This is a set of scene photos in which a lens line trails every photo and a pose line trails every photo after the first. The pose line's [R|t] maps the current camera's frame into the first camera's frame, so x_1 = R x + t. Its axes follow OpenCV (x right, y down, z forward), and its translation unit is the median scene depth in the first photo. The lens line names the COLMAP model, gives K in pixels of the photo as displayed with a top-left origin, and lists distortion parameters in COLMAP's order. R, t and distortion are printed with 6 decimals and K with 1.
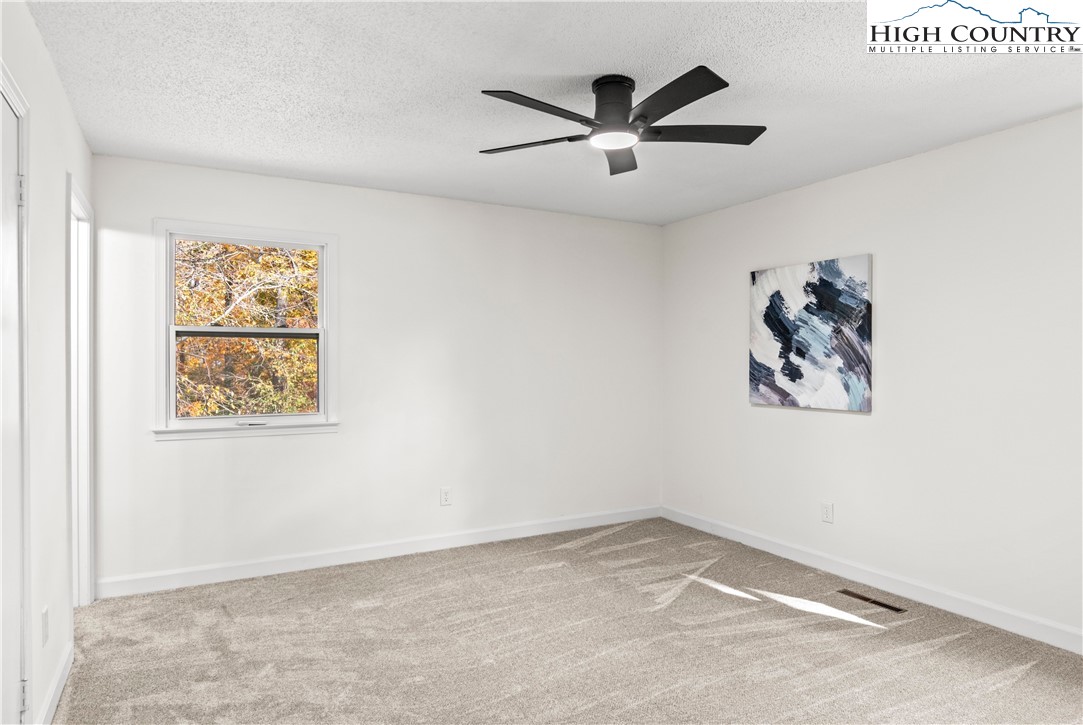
lens RADIAL K [[679.4, 0, 569.7], [0, 679.4, 366.9], [0, 0, 1]] dist [-0.002739, -0.000626]
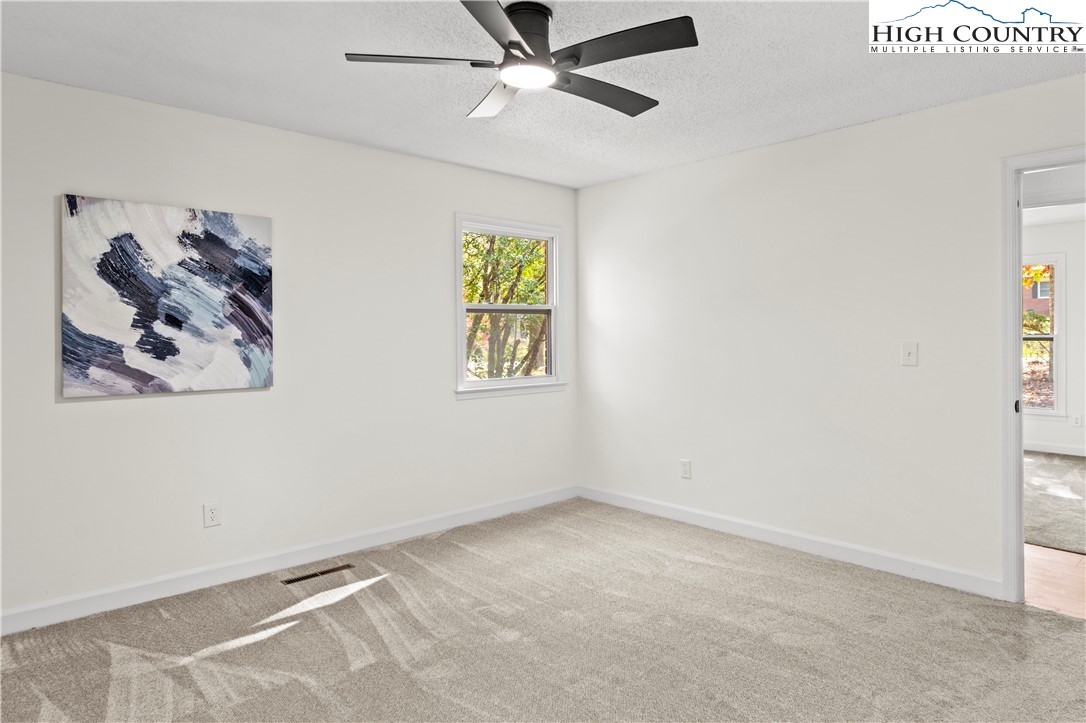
lens RADIAL K [[708.5, 0, 544.4], [0, 708.5, 335.6], [0, 0, 1]] dist [-0.000529, 0.000455]
pose [[-0.254904, -0.000129, 0.966966, -0.557859], [0.012324, 0.999918, 0.003382, -0.002408], [-0.966888, 0.012779, -0.254882, 0.820092]]
